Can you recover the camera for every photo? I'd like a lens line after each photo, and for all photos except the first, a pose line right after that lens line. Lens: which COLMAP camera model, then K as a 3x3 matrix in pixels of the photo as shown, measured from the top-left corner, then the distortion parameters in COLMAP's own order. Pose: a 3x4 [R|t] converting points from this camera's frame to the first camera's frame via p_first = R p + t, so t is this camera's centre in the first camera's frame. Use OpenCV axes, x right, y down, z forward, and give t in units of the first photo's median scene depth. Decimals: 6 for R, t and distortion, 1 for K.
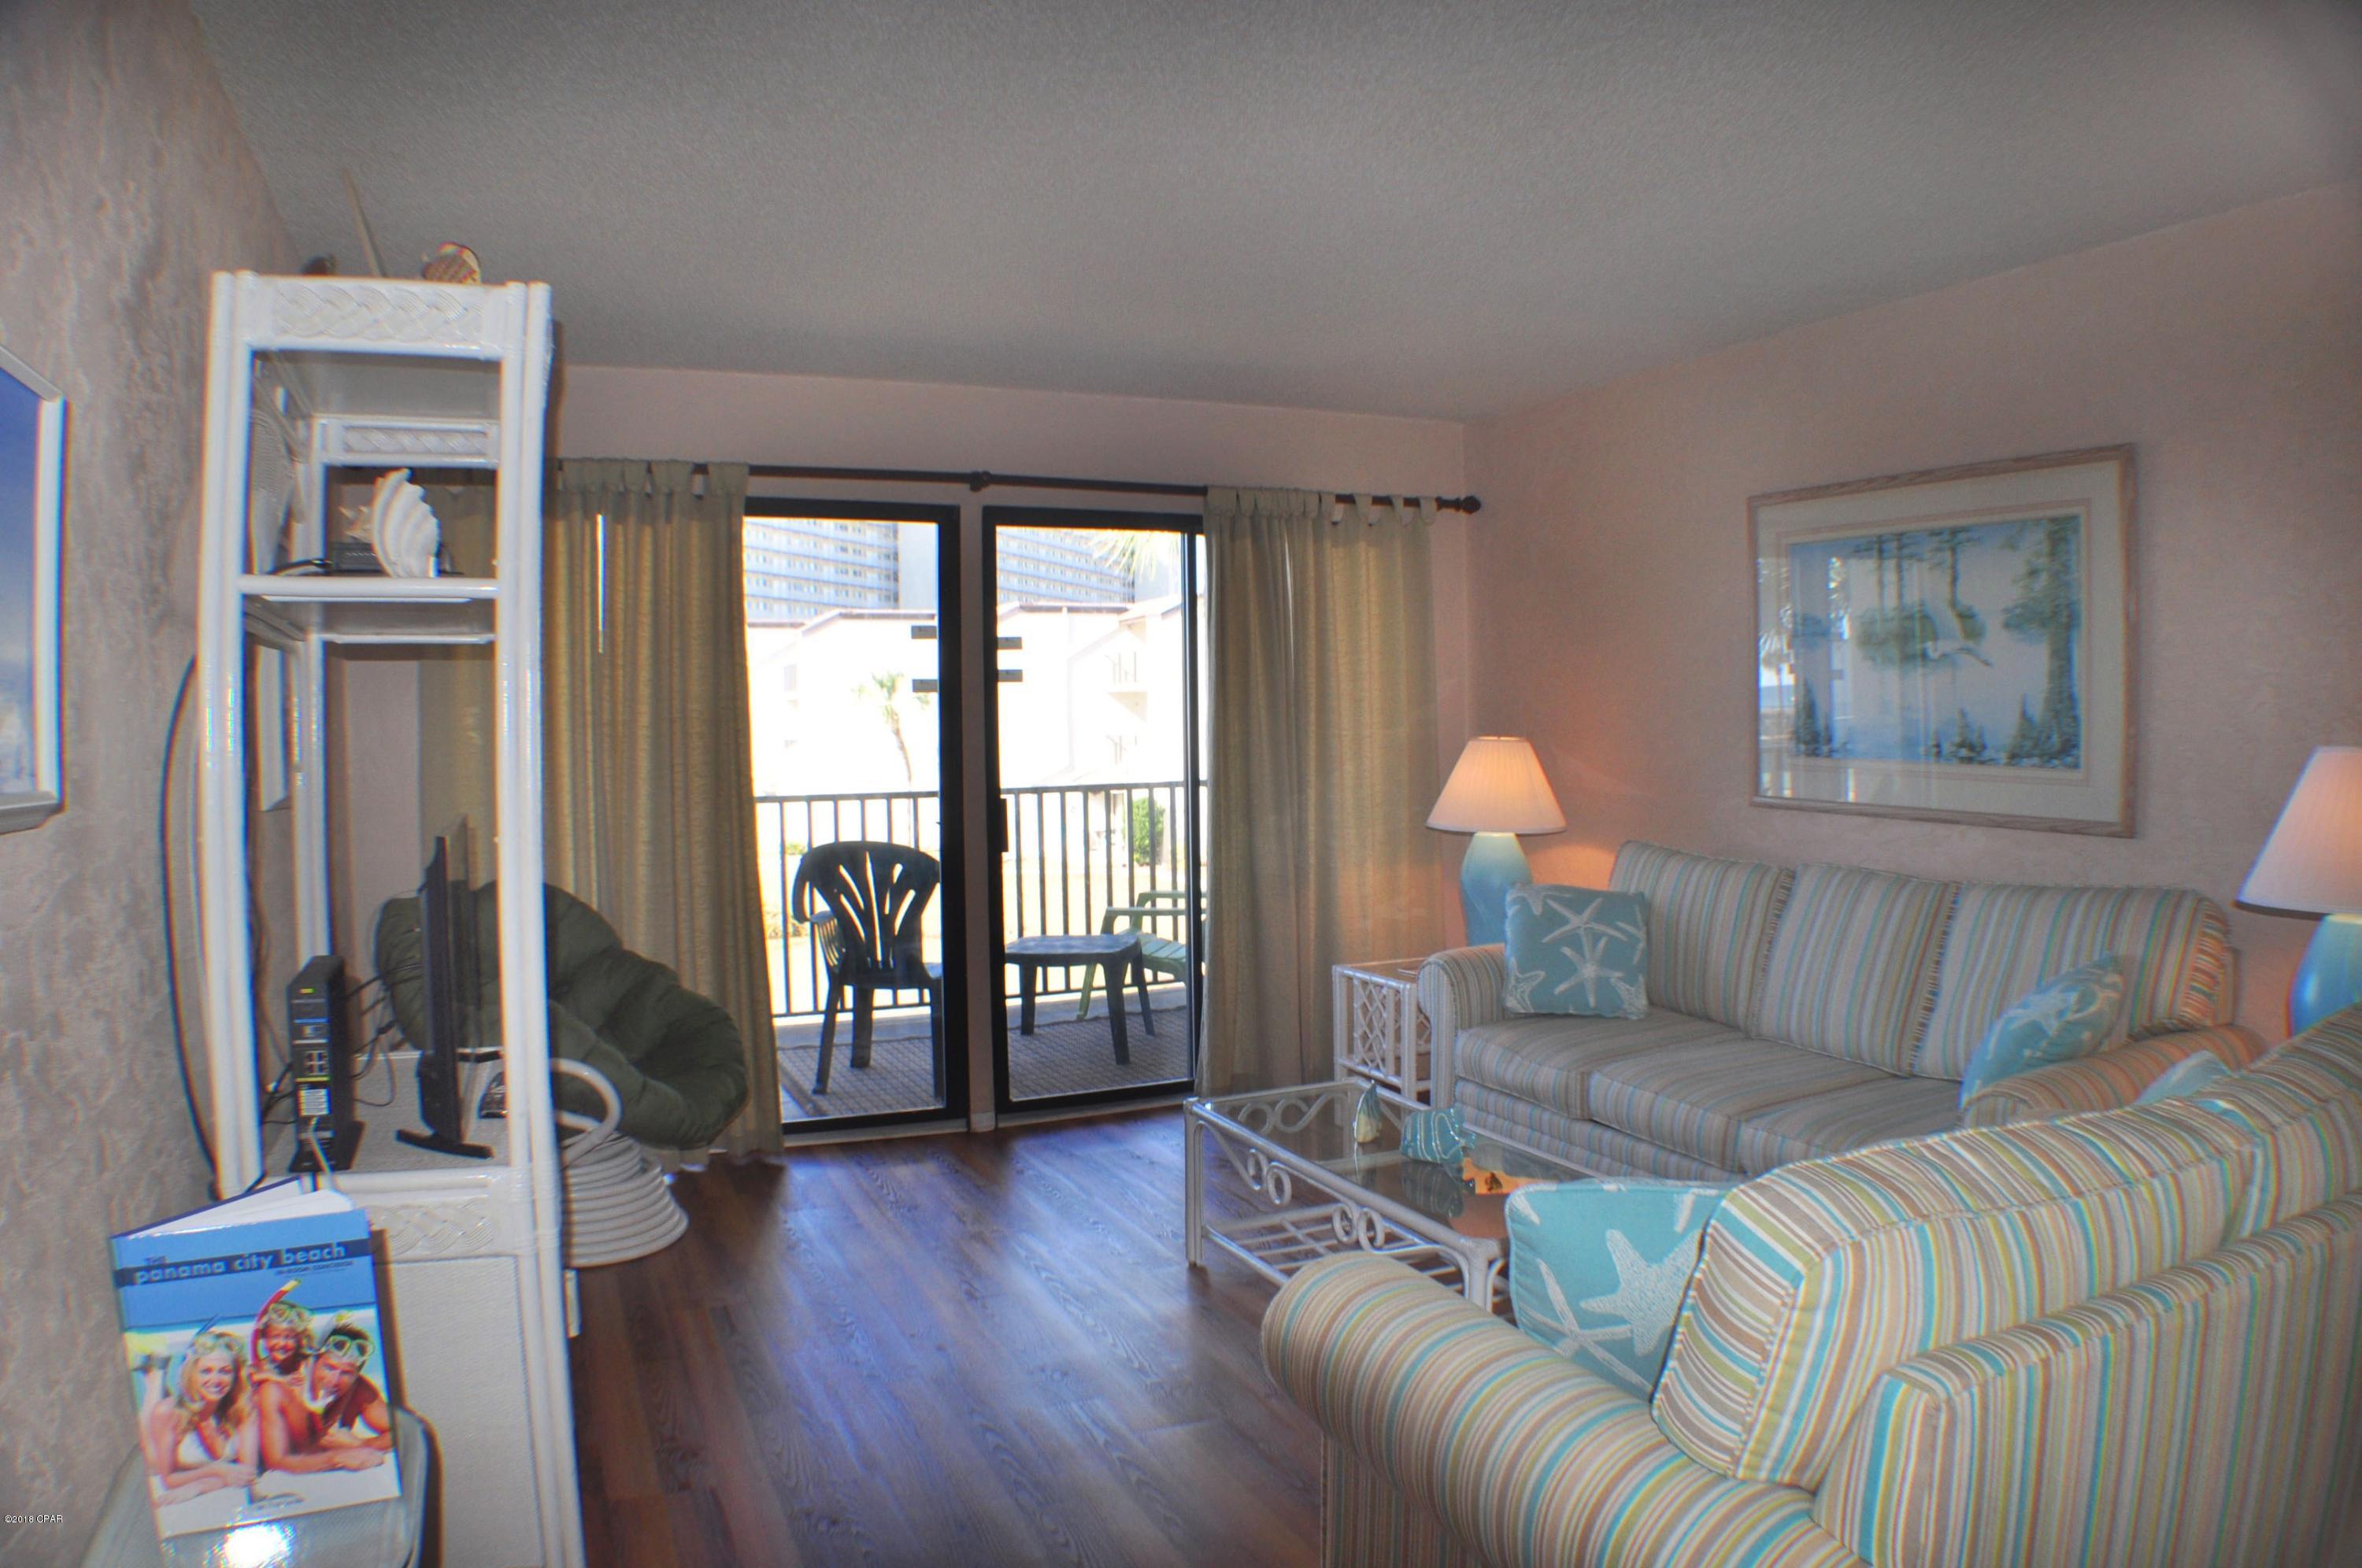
lens RADIAL K [[1525.2, 0, 1165.0], [0, 1525.2, 790.9], [0, 0, 1]] dist [-0.188440, 0.024124]
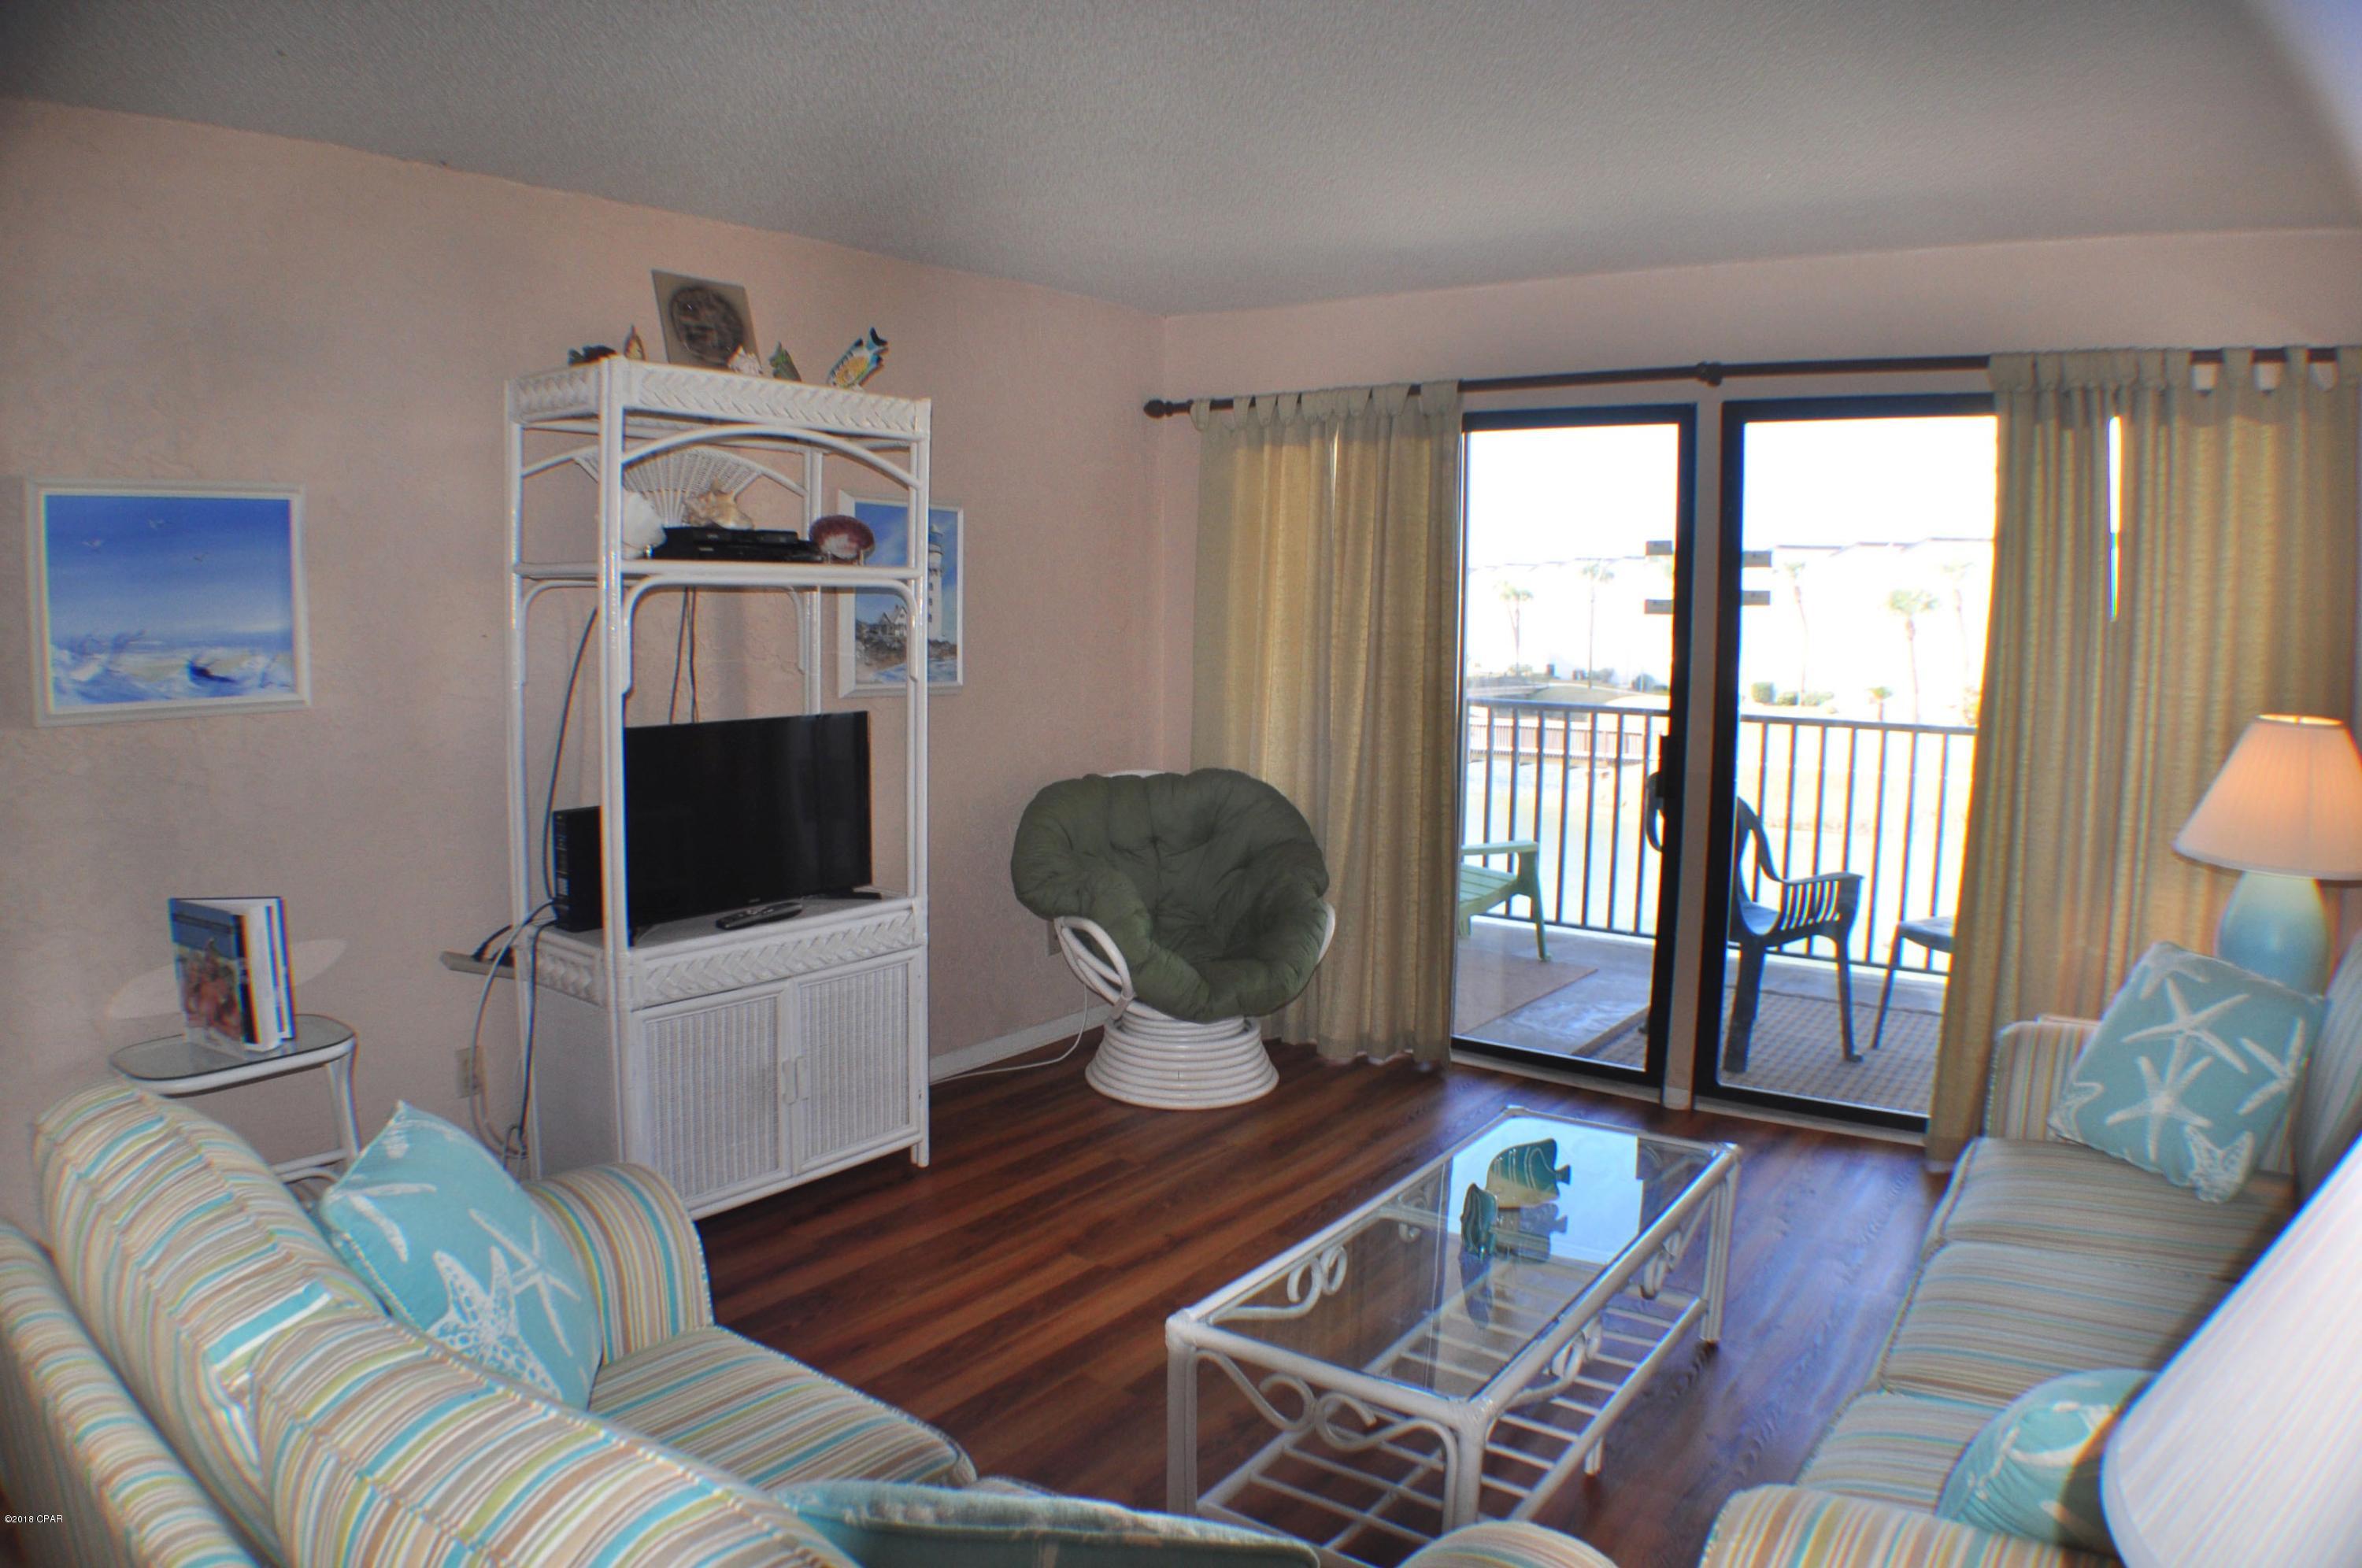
lens RADIAL K [[1525.2, 0, 1172.1], [0, 1525.2, 758.8], [0, 0, 1]] dist [-0.188440, 0.024124]
pose [[0.489796, 0.105361, -0.865447, 0.472055], [-0.057883, 0.994411, 0.088302, -0.040451], [0.869914, 0.006845, 0.493157, 0.307339]]
